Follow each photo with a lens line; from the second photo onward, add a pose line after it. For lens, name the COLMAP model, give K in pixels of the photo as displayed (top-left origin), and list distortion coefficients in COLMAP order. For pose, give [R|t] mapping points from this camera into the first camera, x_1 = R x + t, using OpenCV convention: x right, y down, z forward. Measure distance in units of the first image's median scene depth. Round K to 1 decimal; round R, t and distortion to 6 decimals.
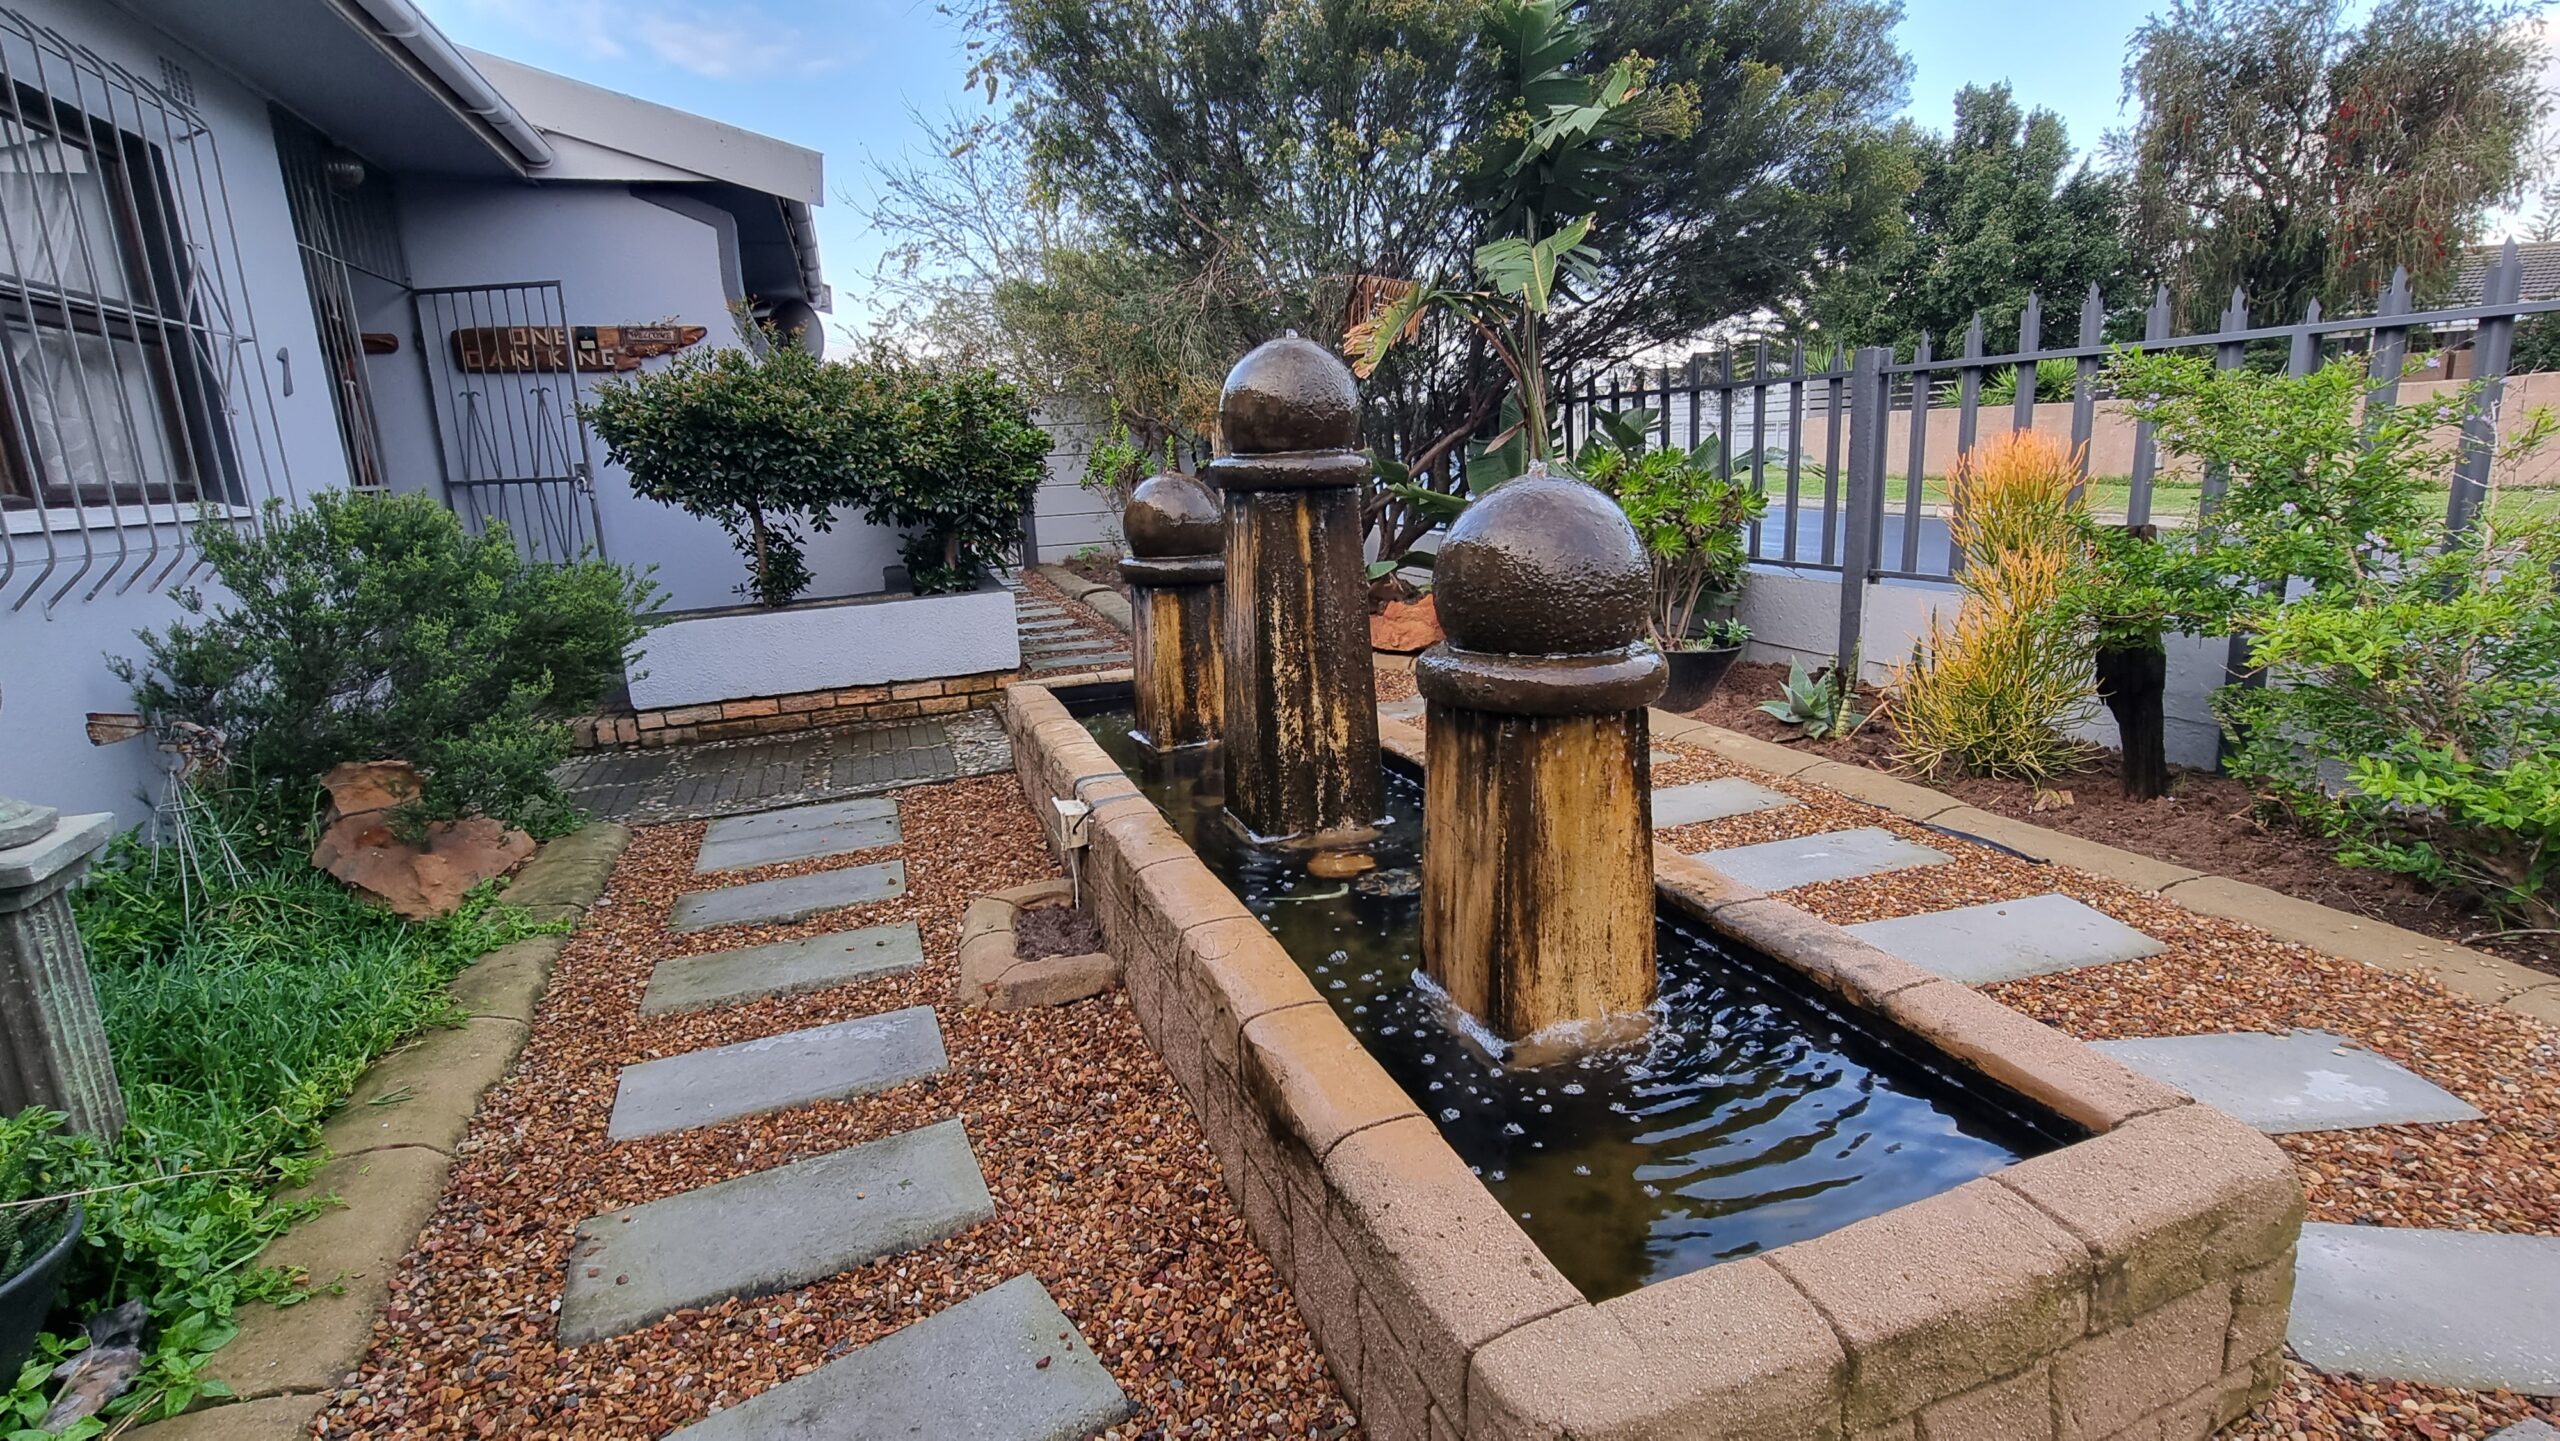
lens RADIAL K [[1214.1, 0, 1298.5], [0, 1214.1, 718.7], [0, 0, 1]] dist [-0.010885, 0.002024]
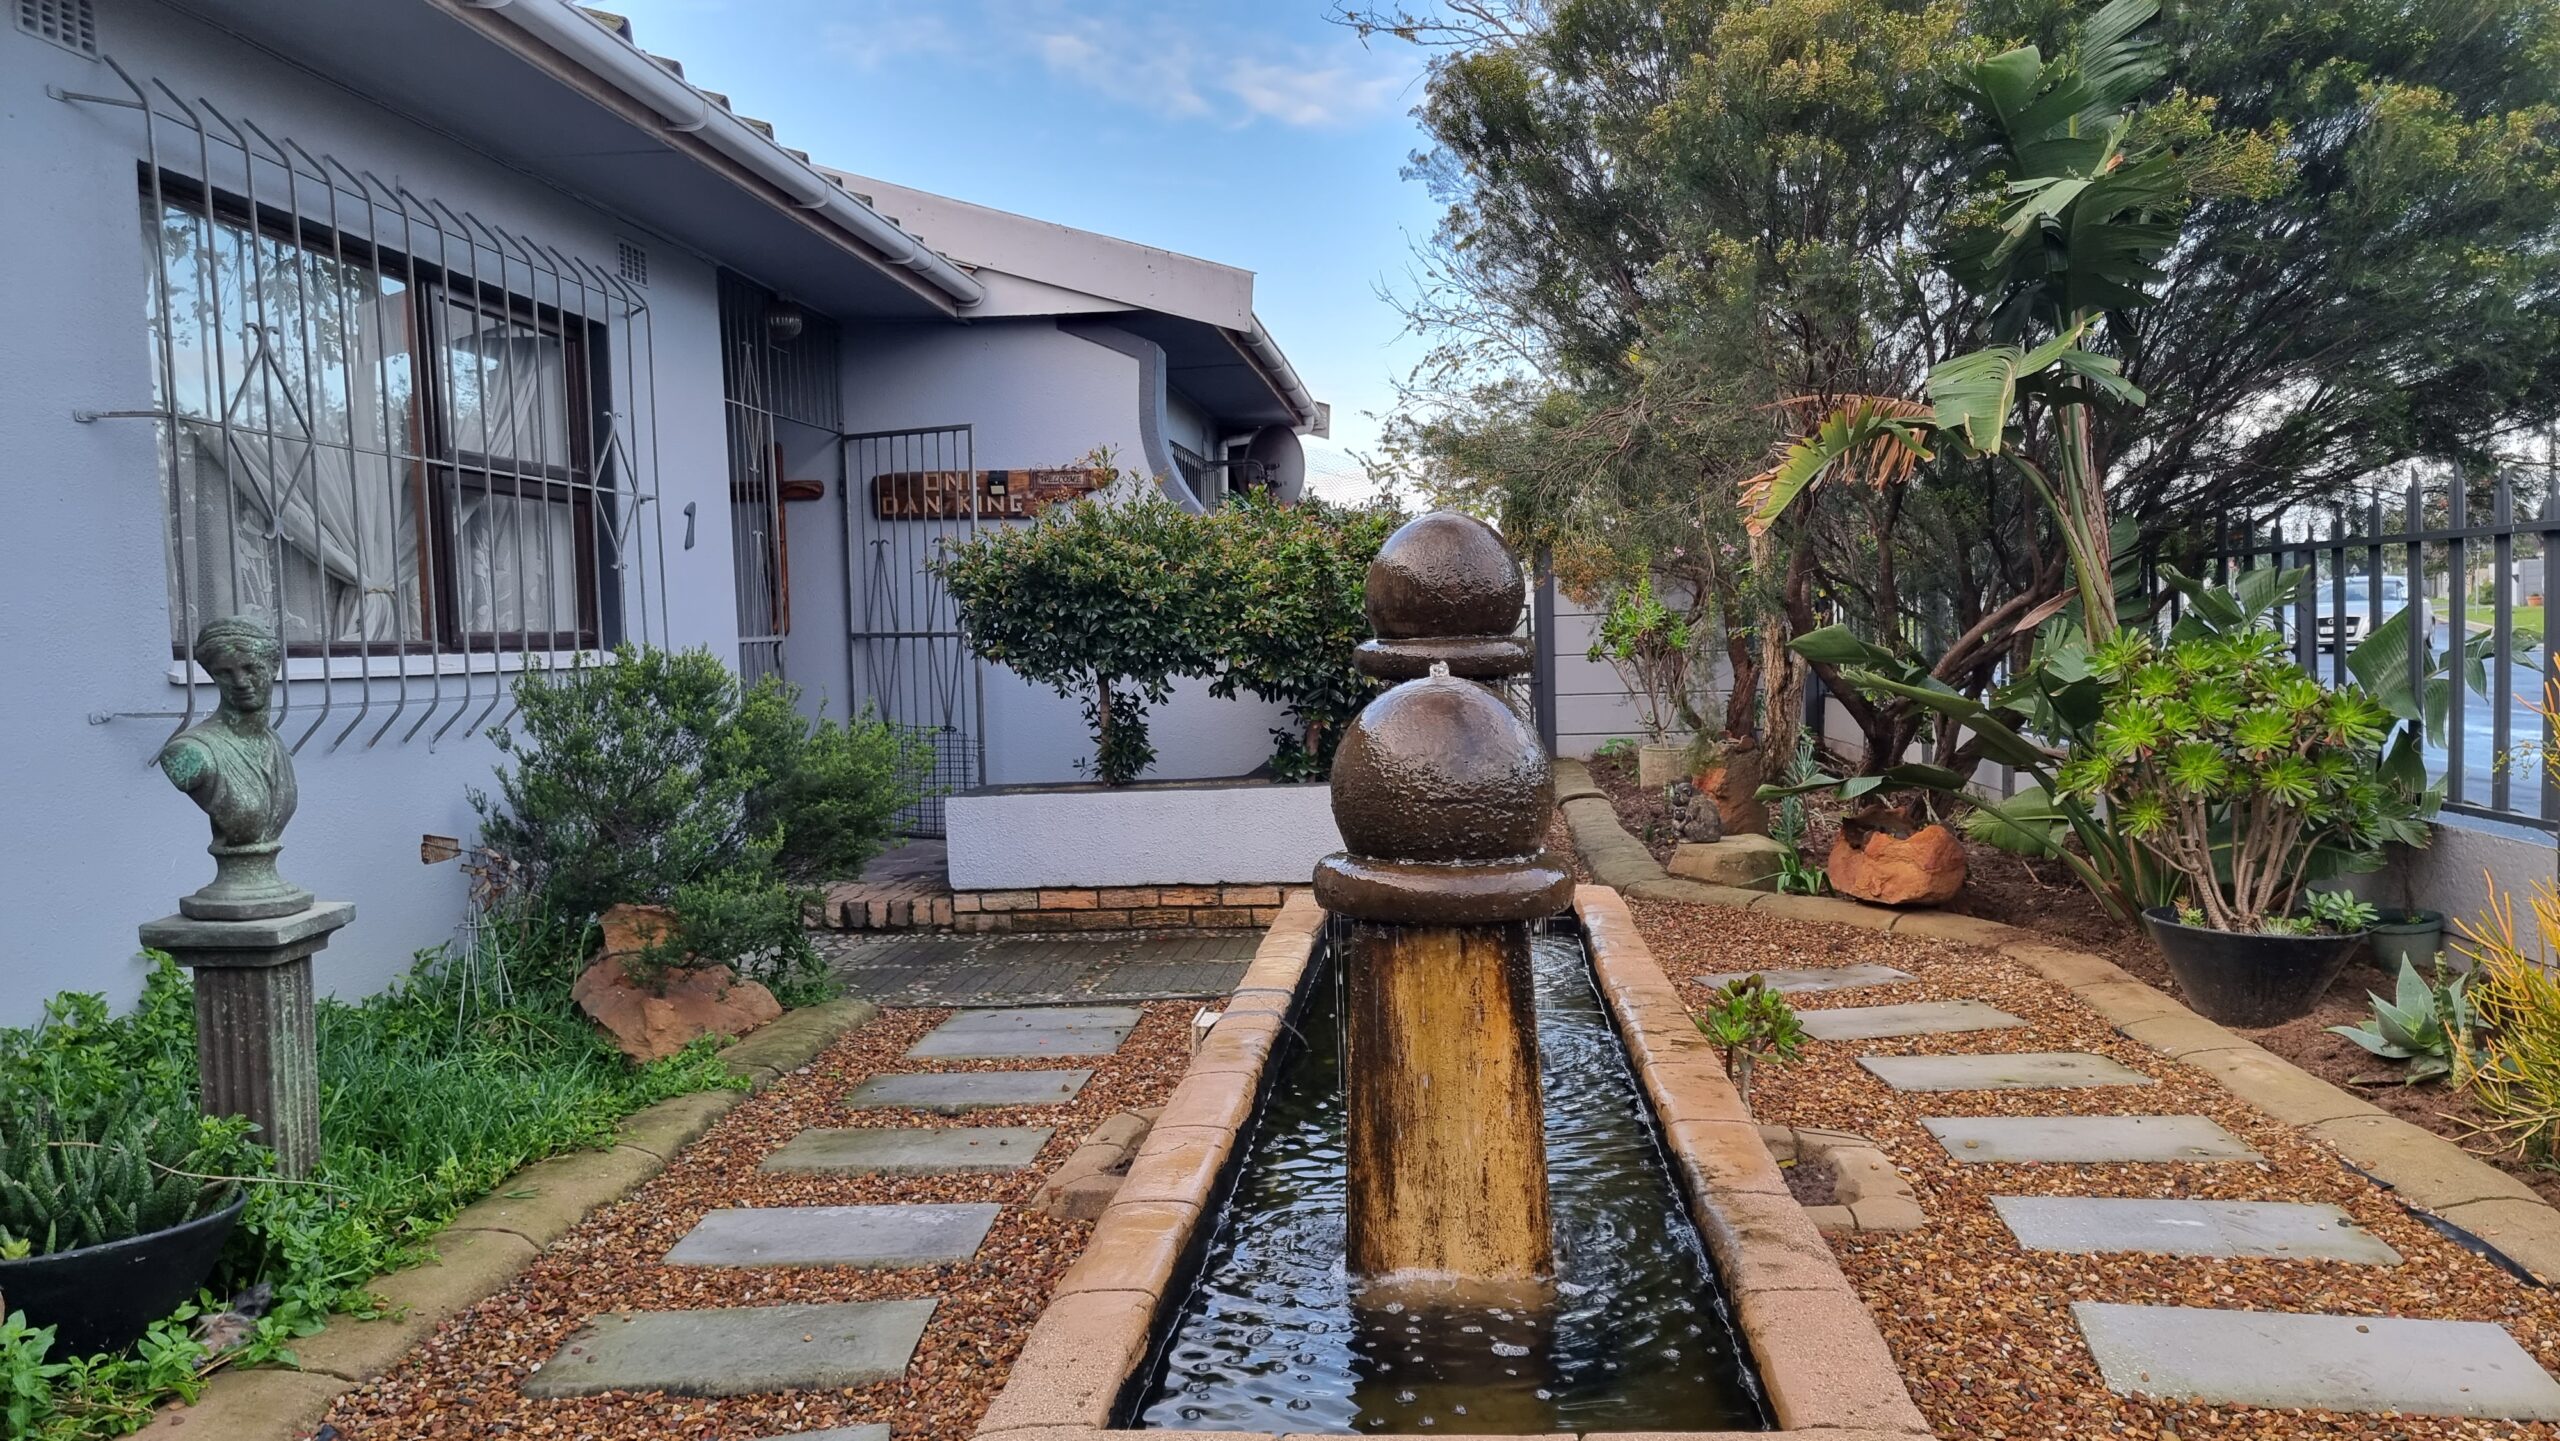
lens RADIAL K [[1783.5, 0, 1306.0], [0, 1783.5, 723.3], [0, 0, 1]] dist [0.064268, -0.046280]
pose [[0.907337, 0.045160, -0.417971, 0.323191], [-0.106387, 0.986518, -0.124356, 0.011044], [0.406720, 0.157299, 0.899909, -0.147847]]
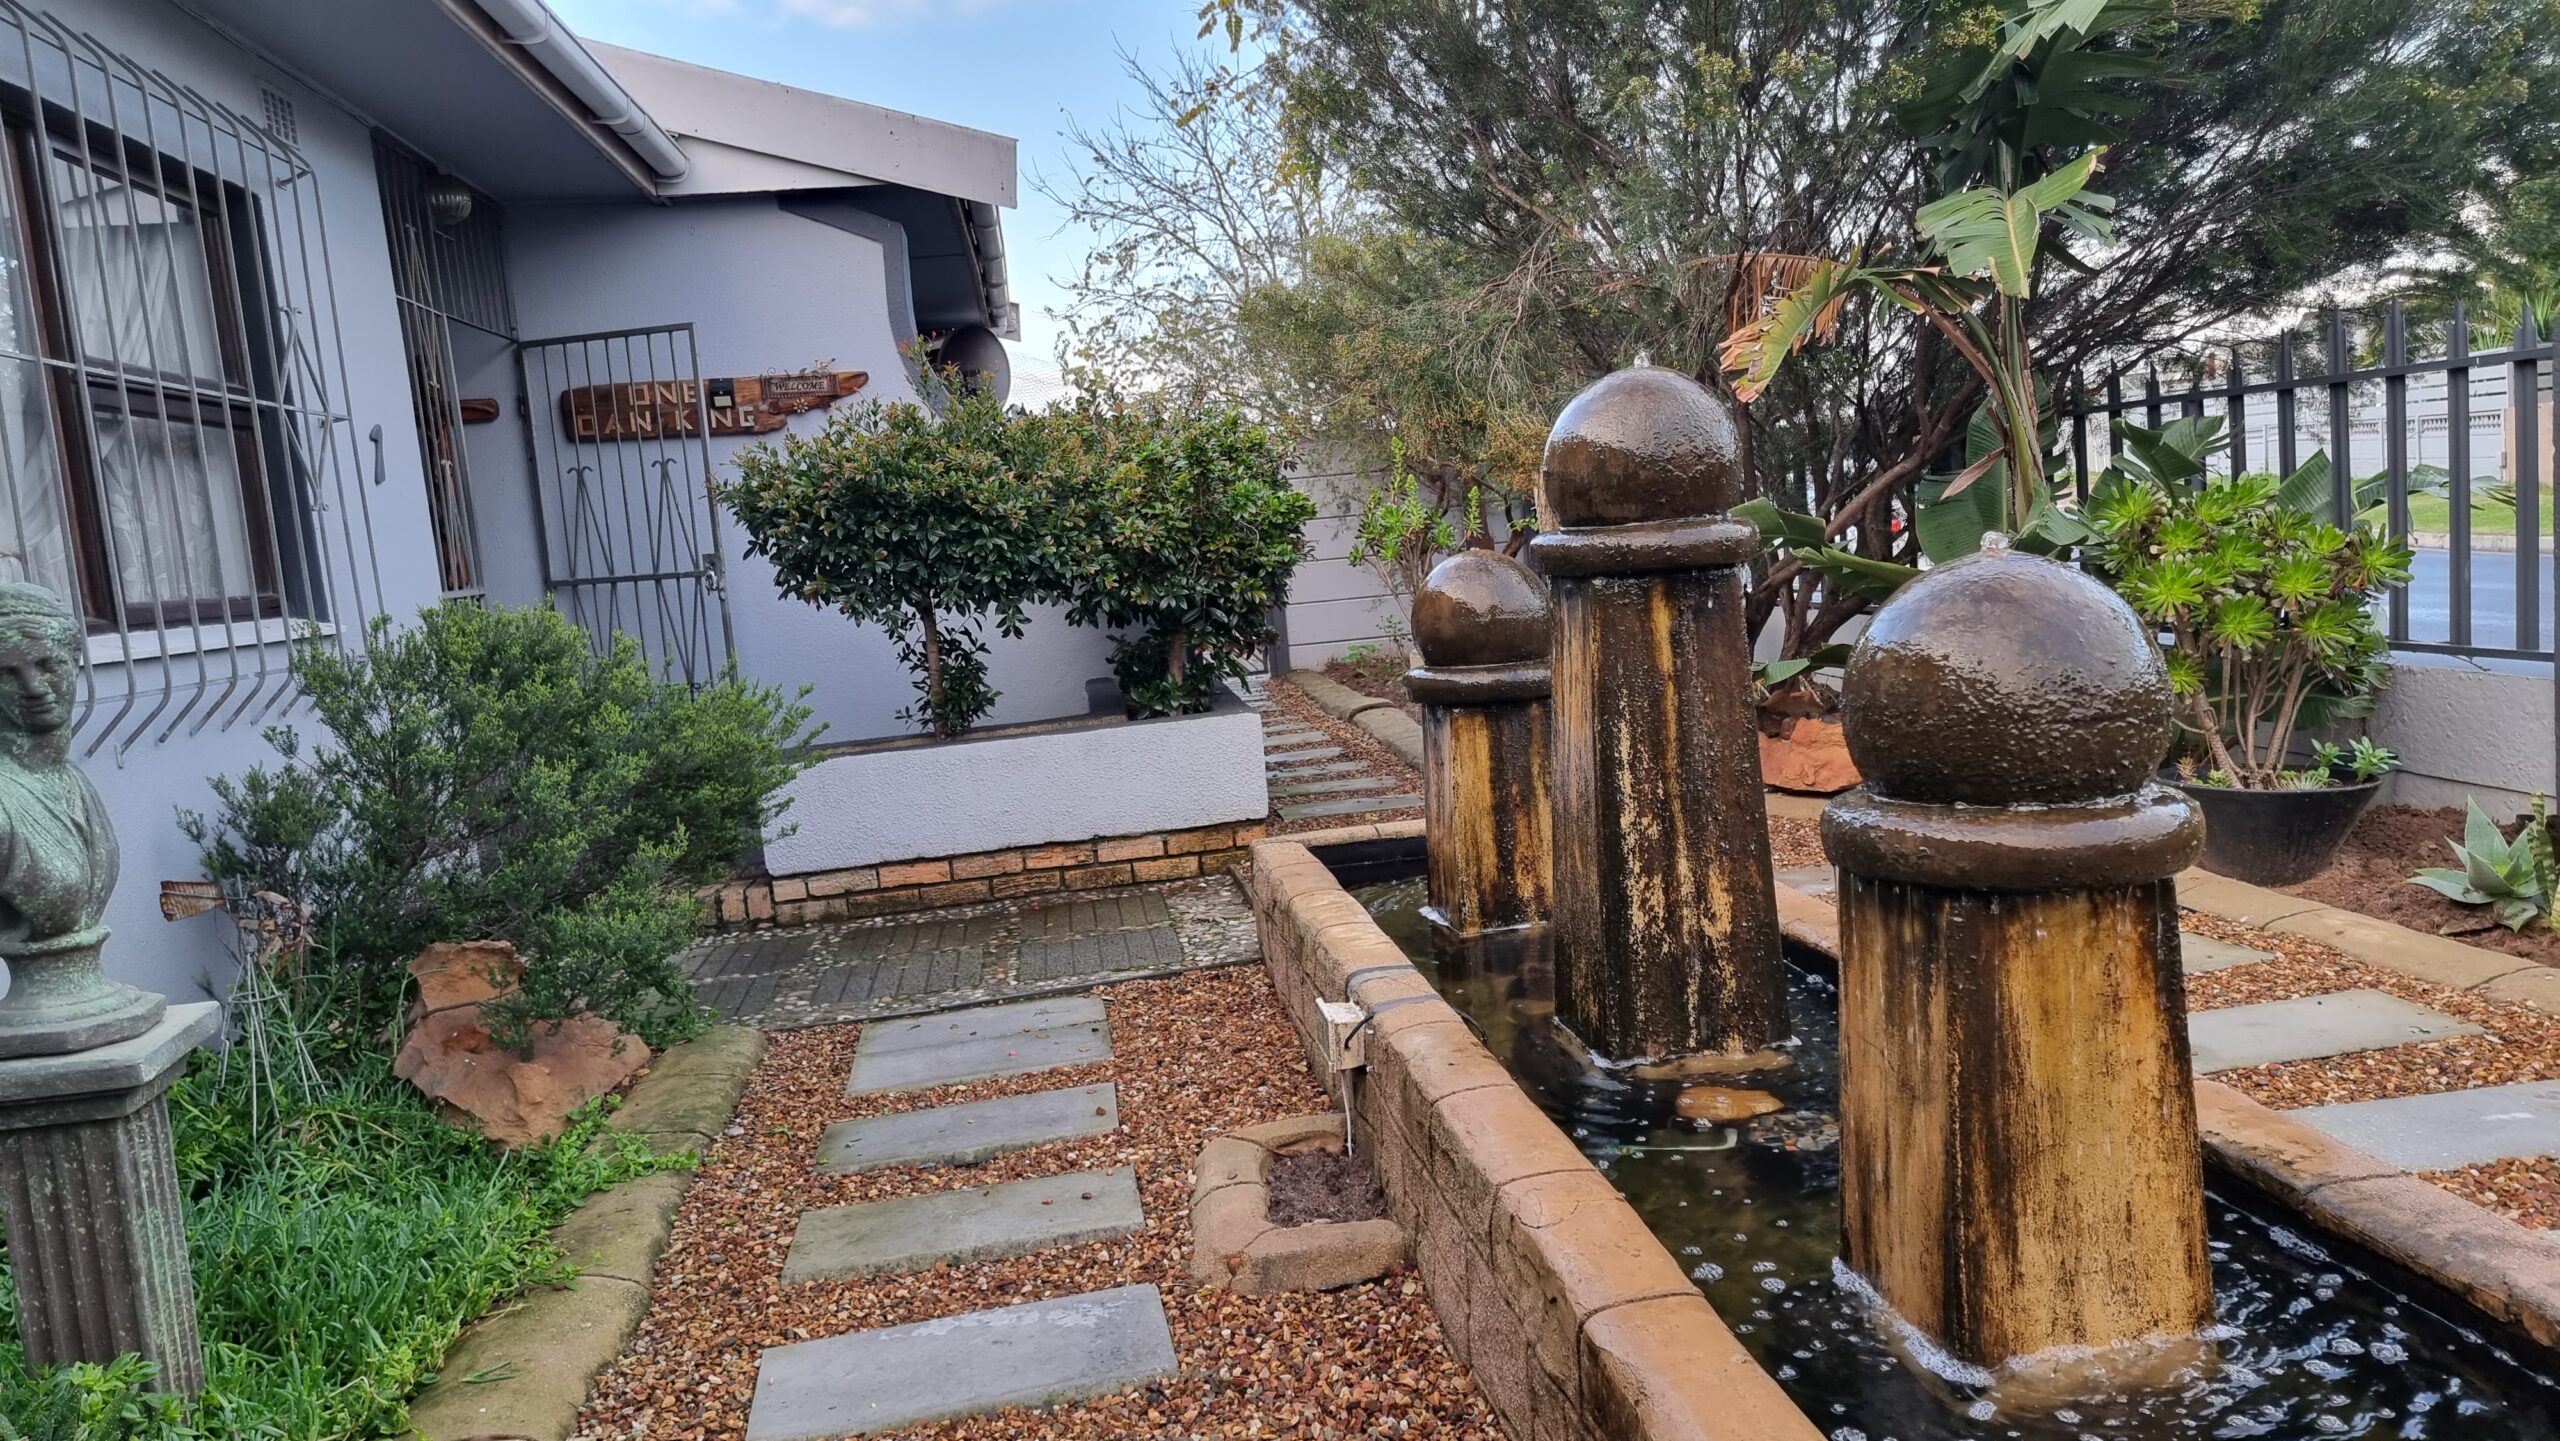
lens RADIAL K [[1783.5, 0, 1310.9], [0, 1783.5, 718.1], [0, 0, 1]] dist [0.064268, -0.046280]
pose [[0.980583, -0.014474, -0.195570, 0.004489], [-0.004207, 0.995490, -0.094770, -0.000714], [0.196060, 0.093752, 0.976100, -0.048594]]
